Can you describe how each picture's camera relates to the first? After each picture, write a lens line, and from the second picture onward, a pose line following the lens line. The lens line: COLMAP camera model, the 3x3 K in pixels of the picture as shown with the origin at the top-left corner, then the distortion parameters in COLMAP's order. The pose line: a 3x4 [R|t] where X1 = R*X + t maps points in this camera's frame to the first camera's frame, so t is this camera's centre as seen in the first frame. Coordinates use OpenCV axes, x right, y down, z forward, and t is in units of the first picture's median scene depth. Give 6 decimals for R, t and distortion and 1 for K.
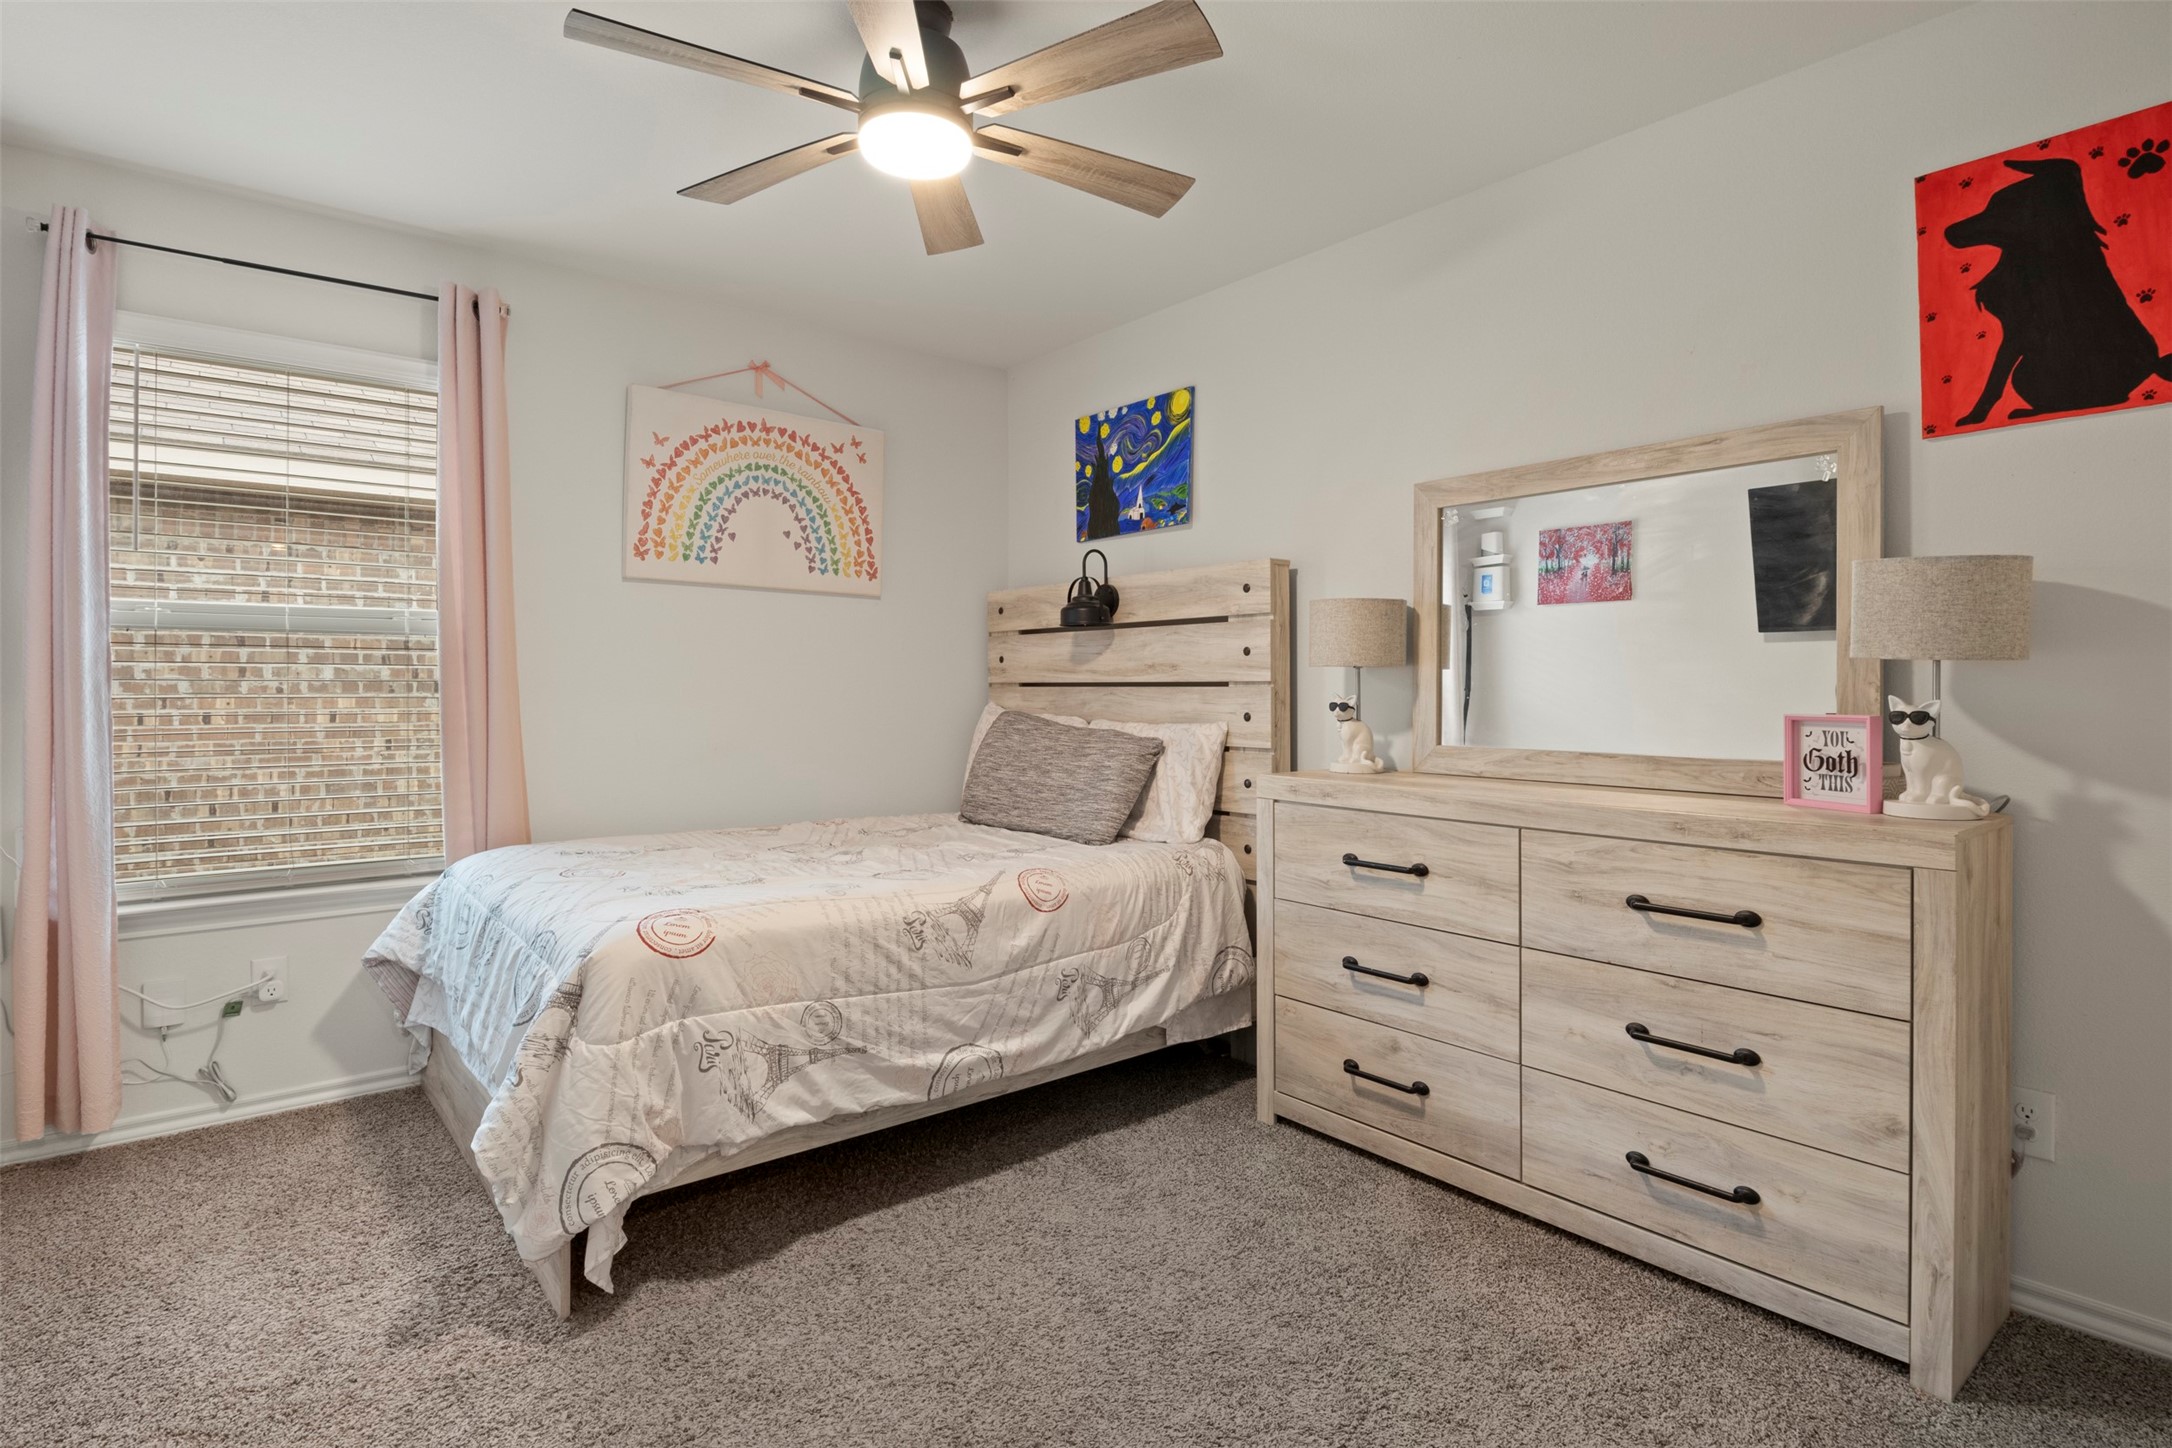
lens RADIAL K [[1089.7, 0, 1080.0], [0, 1089.7, 703.8], [0, 0, 1]] dist [-0.017042, -0.000424]
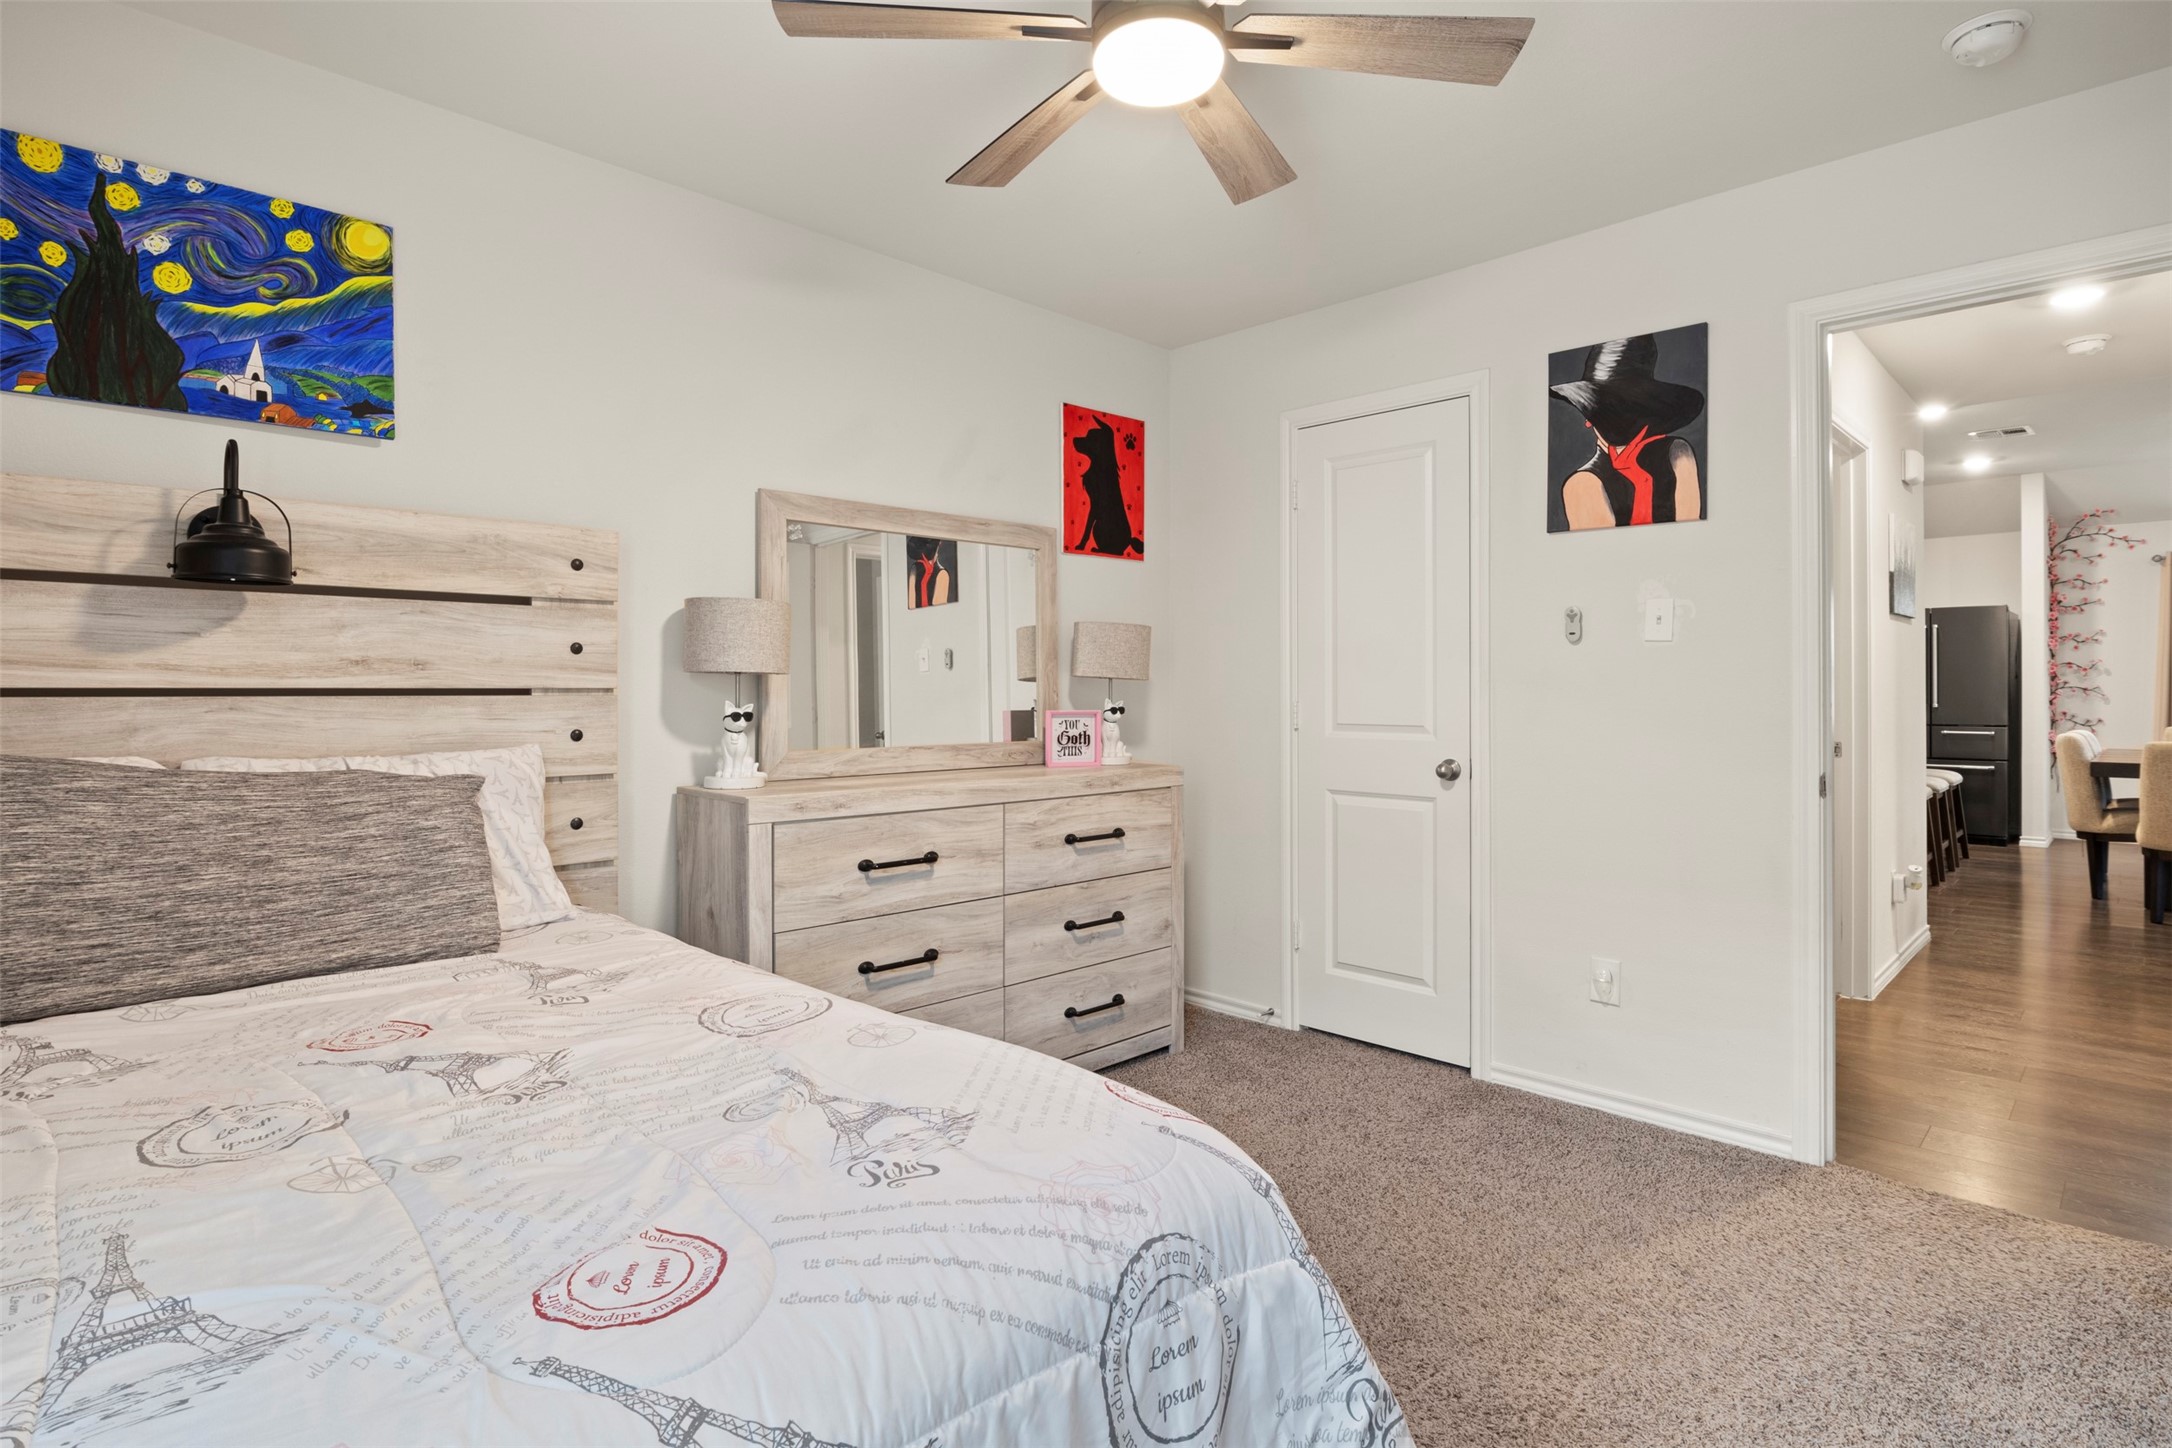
lens RADIAL K [[1089.7, 0, 1079.8], [0, 1089.7, 709.8], [0, 0, 1]] dist [-0.017042, -0.000424]
pose [[-0.090914, -0.014727, 0.995750, -0.627784], [0.017729, 0.999708, 0.016404, -0.011809], [-0.995701, 0.019145, -0.090627, 0.722530]]
